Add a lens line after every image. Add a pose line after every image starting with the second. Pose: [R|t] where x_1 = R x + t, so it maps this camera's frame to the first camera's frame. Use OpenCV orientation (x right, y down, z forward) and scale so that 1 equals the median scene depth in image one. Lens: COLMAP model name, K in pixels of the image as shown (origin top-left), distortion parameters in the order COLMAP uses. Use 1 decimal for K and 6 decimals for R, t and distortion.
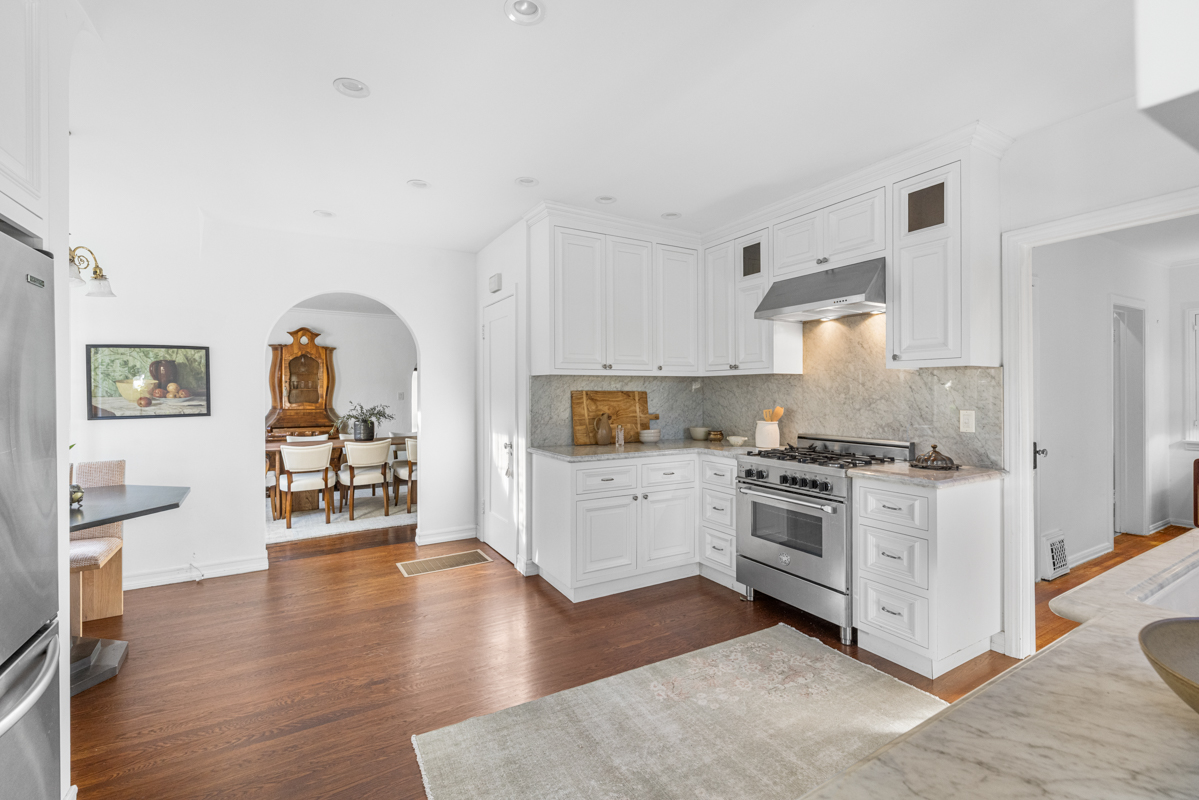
lens RADIAL K [[521.9, 0, 600.0], [0, 521.9, 396.1], [0, 0, 1]] dist [0.002868, 0.000215]
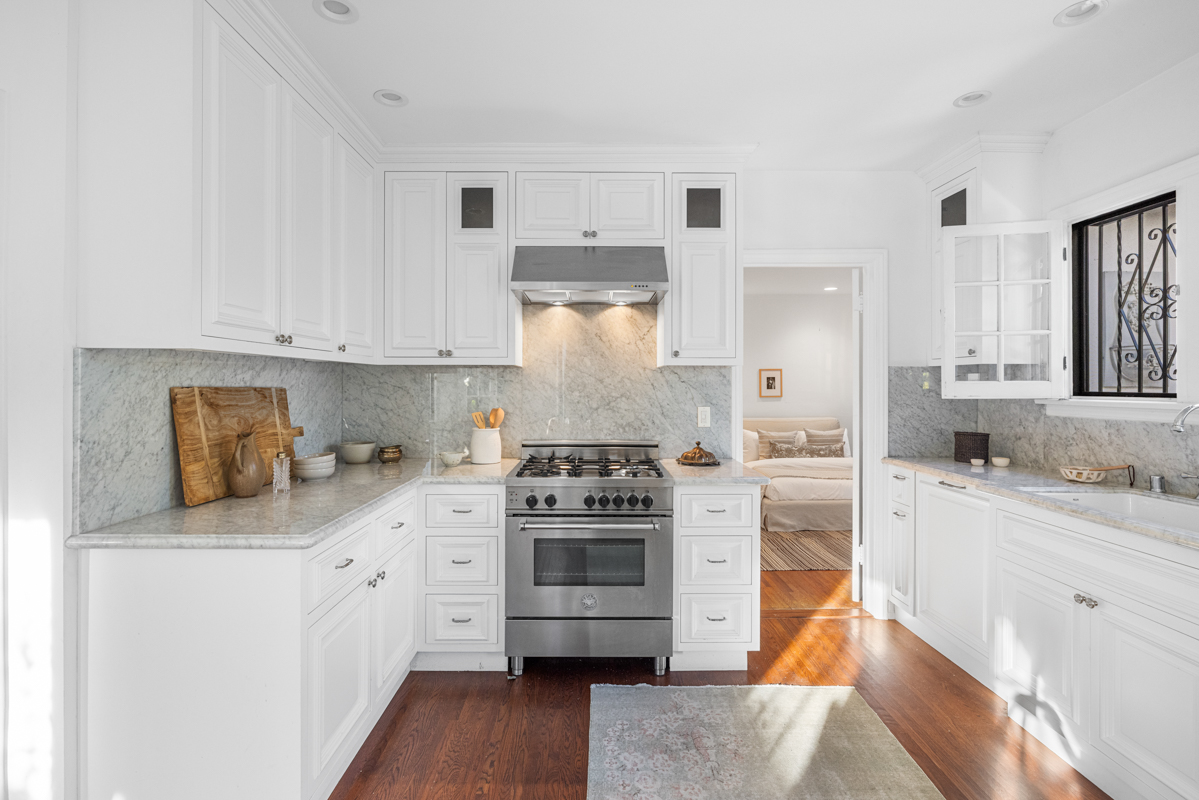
lens RADIAL K [[556.0, 0, 598.8], [0, 556.0, 389.4], [0, 0, 1]] dist [-0.004839, 0.000610]
pose [[0.498316, -0.002714, 0.866991, -0.312323], [0.002910, 0.999995, 0.001458, -0.008474], [-0.866990, 0.001796, 0.498321, 0.488401]]
